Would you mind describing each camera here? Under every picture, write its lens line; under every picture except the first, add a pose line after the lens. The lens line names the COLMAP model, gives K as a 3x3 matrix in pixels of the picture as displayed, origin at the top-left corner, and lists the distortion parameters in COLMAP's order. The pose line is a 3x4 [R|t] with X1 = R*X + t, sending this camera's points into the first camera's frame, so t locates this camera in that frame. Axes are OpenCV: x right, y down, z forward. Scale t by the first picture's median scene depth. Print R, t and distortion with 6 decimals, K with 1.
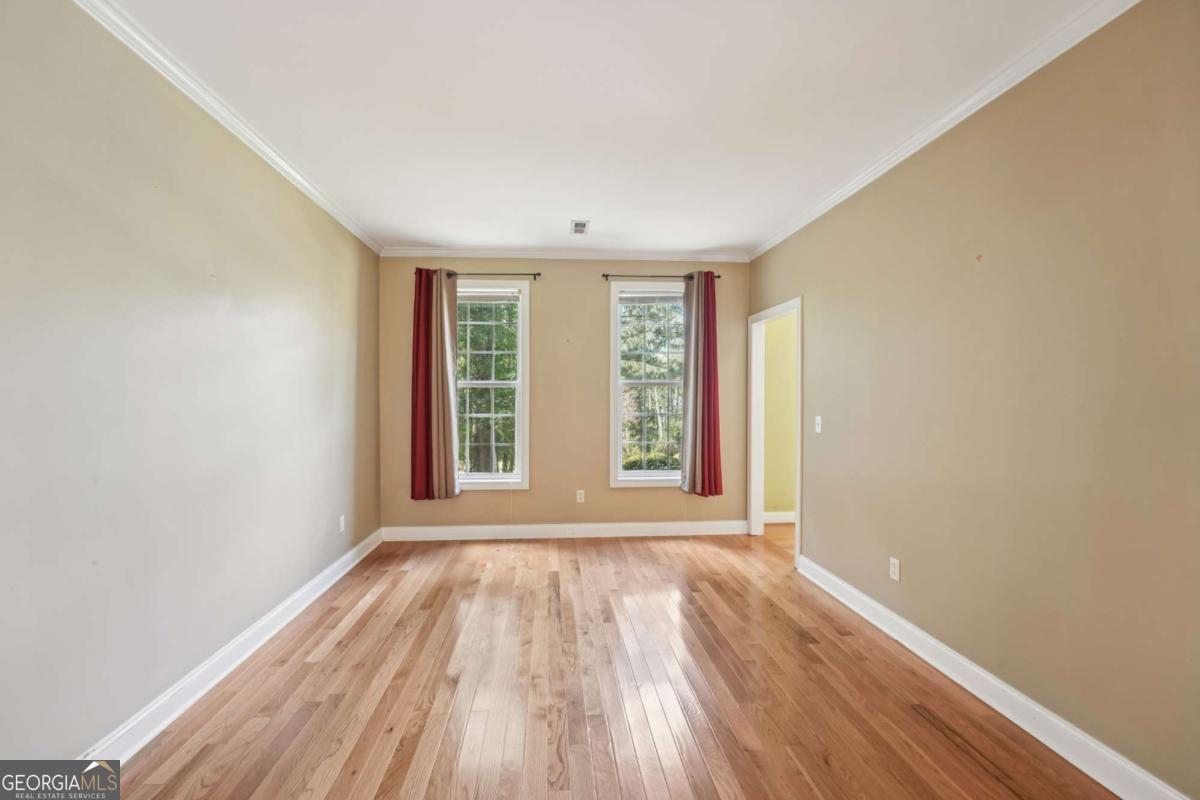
lens RADIAL K [[489.3, 0, 592.2], [0, 489.3, 401.5], [0, 0, 1]] dist [-0.019377, 0.000003]
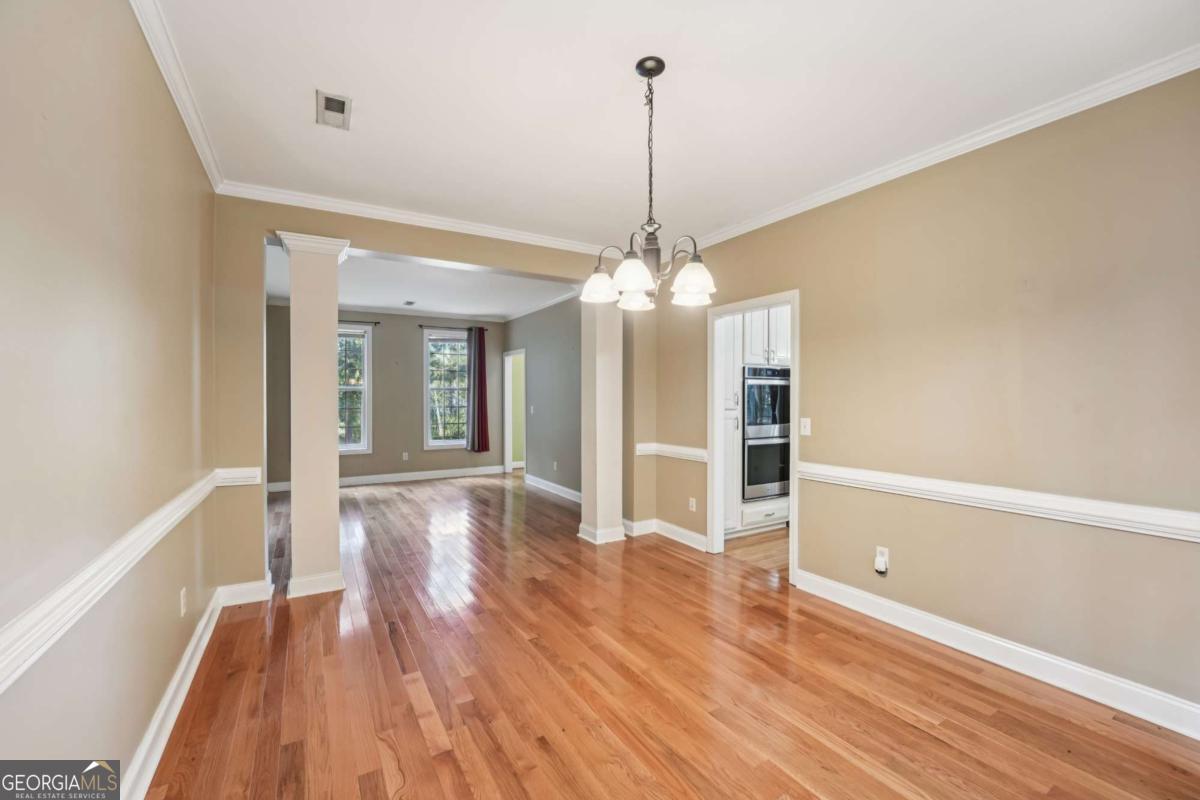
lens RADIAL K [[489.3, 0, 592.2], [0, 489.3, 401.5], [0, 0, 1]] dist [-0.019377, 0.000003]
pose [[0.902953, -0.005829, 0.429700, -0.166199], [0.005430, 0.999983, 0.002154, 0.006180], [-0.429705, 0.000389, 0.902969, -0.798653]]
